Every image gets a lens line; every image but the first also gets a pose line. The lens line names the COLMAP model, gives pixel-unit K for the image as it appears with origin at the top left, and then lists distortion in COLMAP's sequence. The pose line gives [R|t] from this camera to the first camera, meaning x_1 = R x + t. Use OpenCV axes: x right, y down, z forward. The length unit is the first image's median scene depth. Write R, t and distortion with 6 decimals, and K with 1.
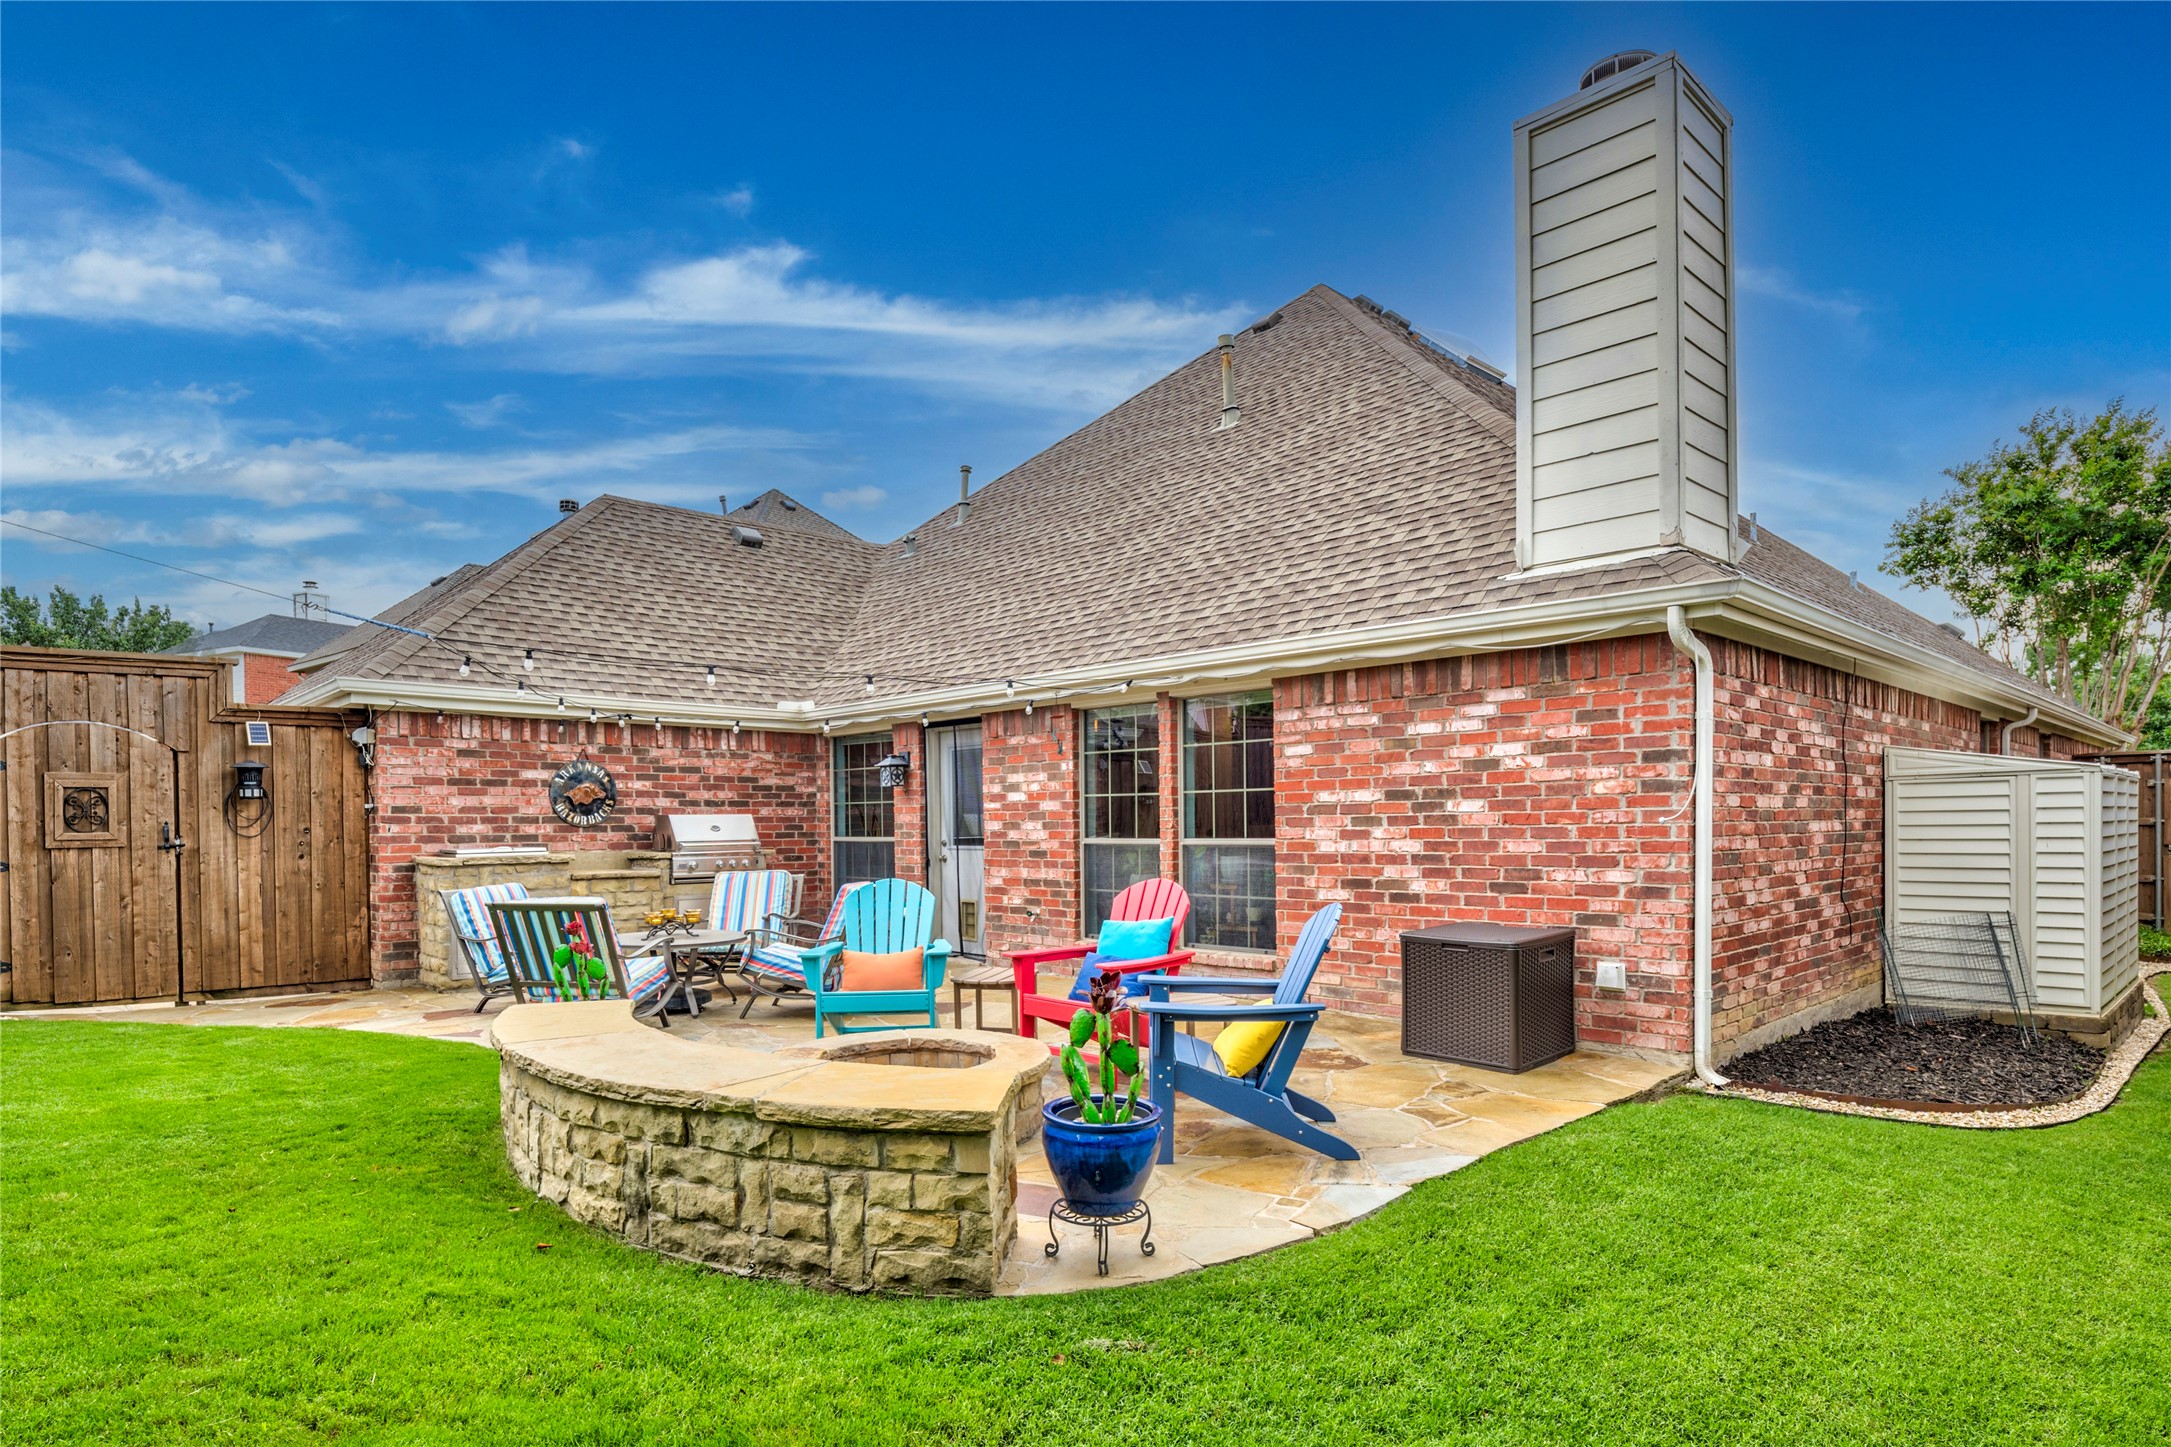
lens RADIAL K [[1183.0, 0, 1076.7], [0, 1183.0, 831.2], [0, 0, 1]] dist [-0.007355, -0.007257]
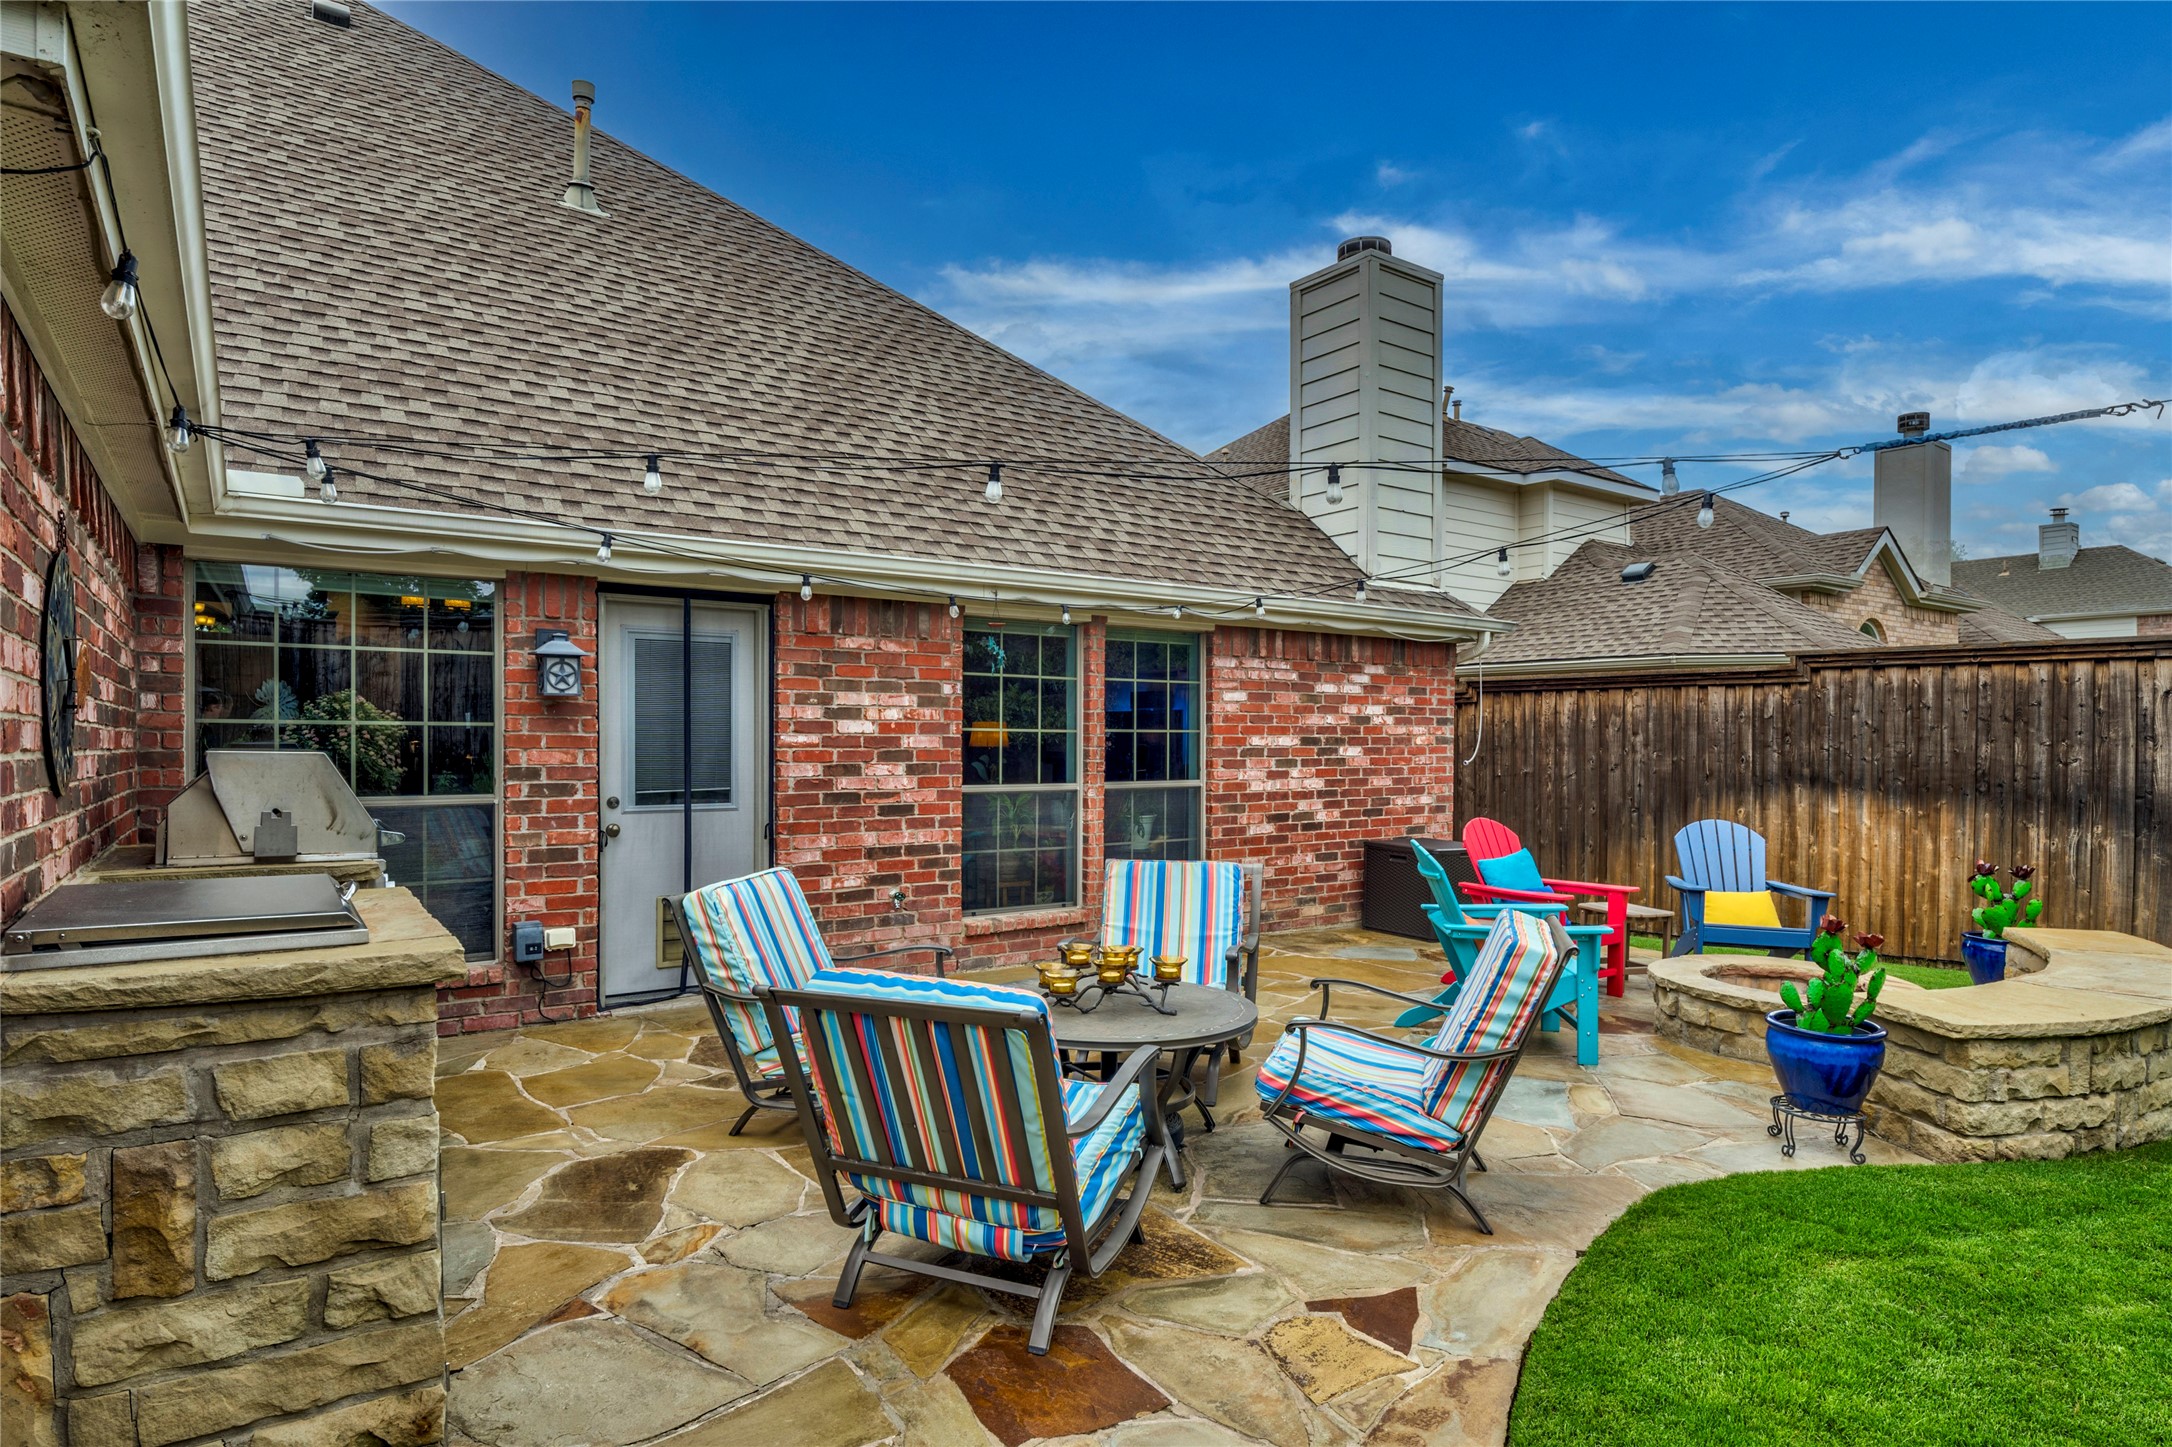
lens RADIAL K [[1183.6, 0, 1078.0], [0, 1183.6, 742.7], [0, 0, 1]] dist [-0.007355, -0.007257]
pose [[0.141744, 0.008132, 0.989870, -0.727296], [0.001339, 0.999964, -0.008406, -0.014813], [-0.989902, 0.002517, 0.141728, 0.812353]]
